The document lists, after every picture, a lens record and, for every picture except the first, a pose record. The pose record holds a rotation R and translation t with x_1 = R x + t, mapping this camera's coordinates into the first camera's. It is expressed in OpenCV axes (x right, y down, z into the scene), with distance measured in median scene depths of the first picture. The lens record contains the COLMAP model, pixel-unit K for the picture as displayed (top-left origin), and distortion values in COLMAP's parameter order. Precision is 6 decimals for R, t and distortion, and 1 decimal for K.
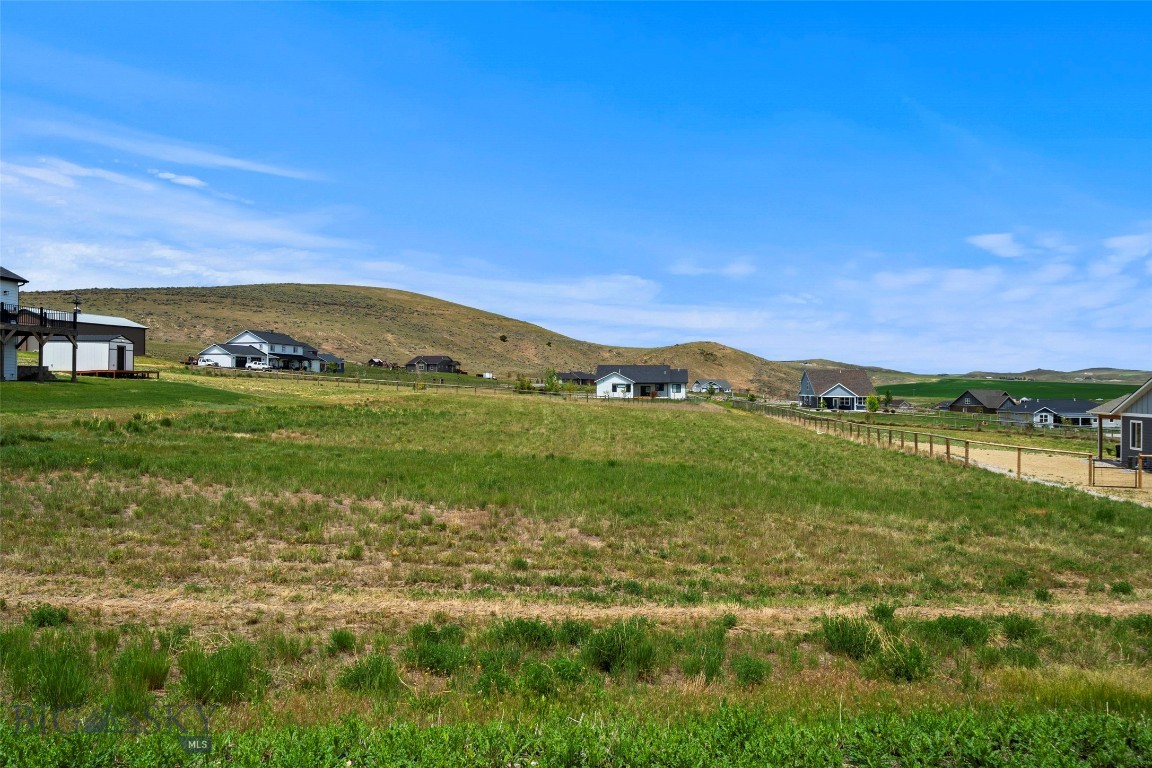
lens RADIAL K [[787.9, 0, 566.1], [0, 787.9, 383.6], [0, 0, 1]] dist [0.005221, 0.000972]
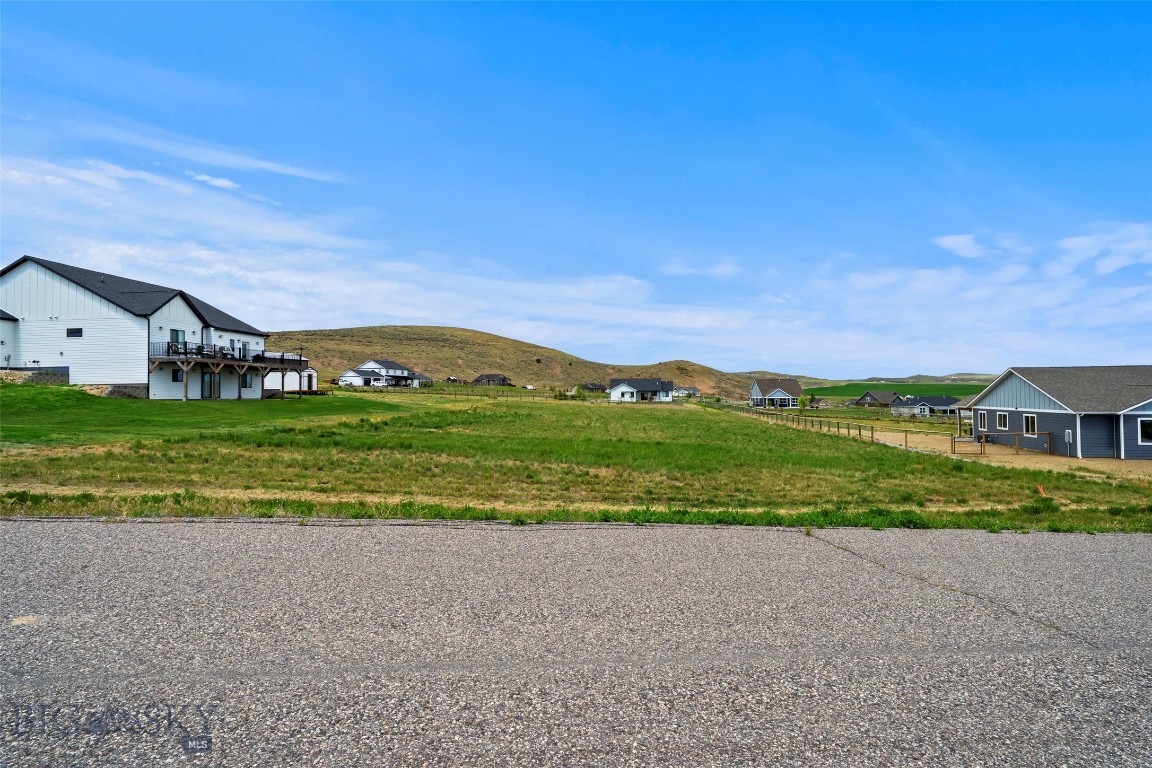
lens RADIAL K [[557.8, 0, 568.5], [0, 557.8, 383.6], [0, 0, 1]] dist [0.003233, -0.000723]
pose [[0.999606, -0.019136, -0.020519, -0.016923], [0.018843, 0.999719, -0.014373, -0.001792], [0.020788, 0.013981, 0.999686, -0.029355]]
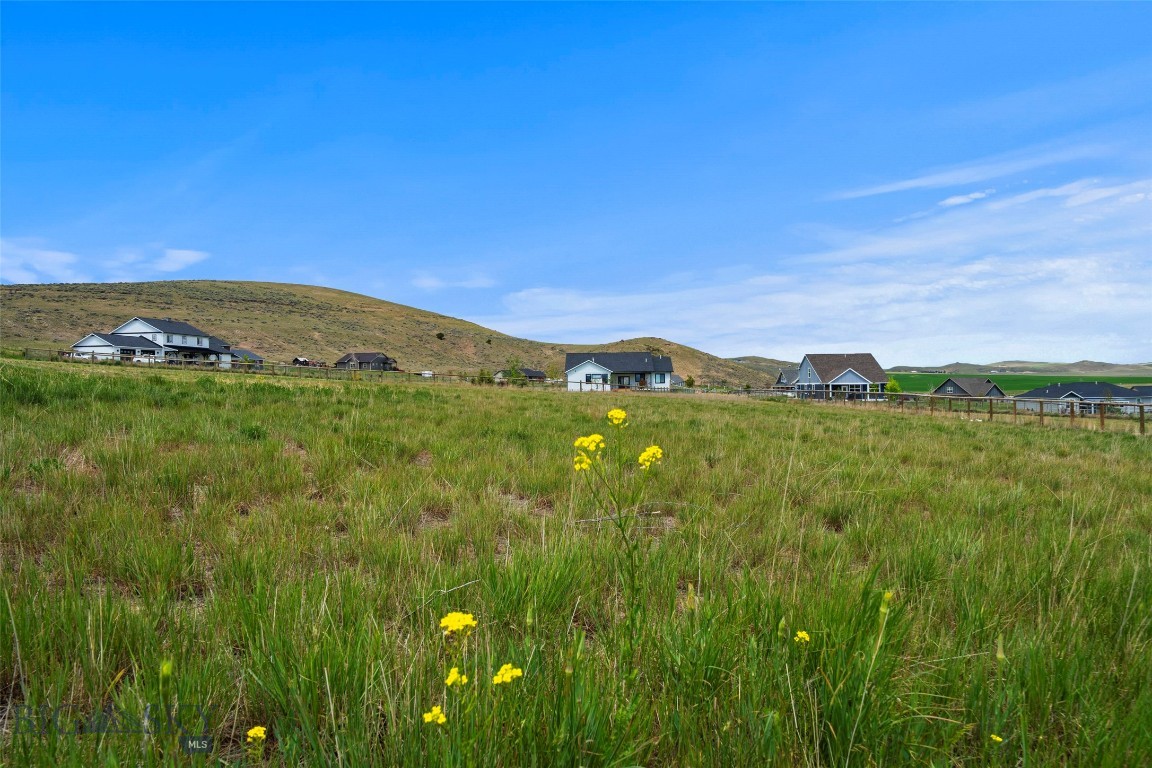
lens RADIAL K [[787.9, 0, 571.1], [0, 787.9, 387.7], [0, 0, 1]] dist [0.005221, 0.000972]
pose [[0.995697, -0.018931, 0.090710, -0.034208], [0.018648, 0.999818, 0.003971, 0.010716], [-0.090769, -0.002263, 0.995869, 0.154739]]
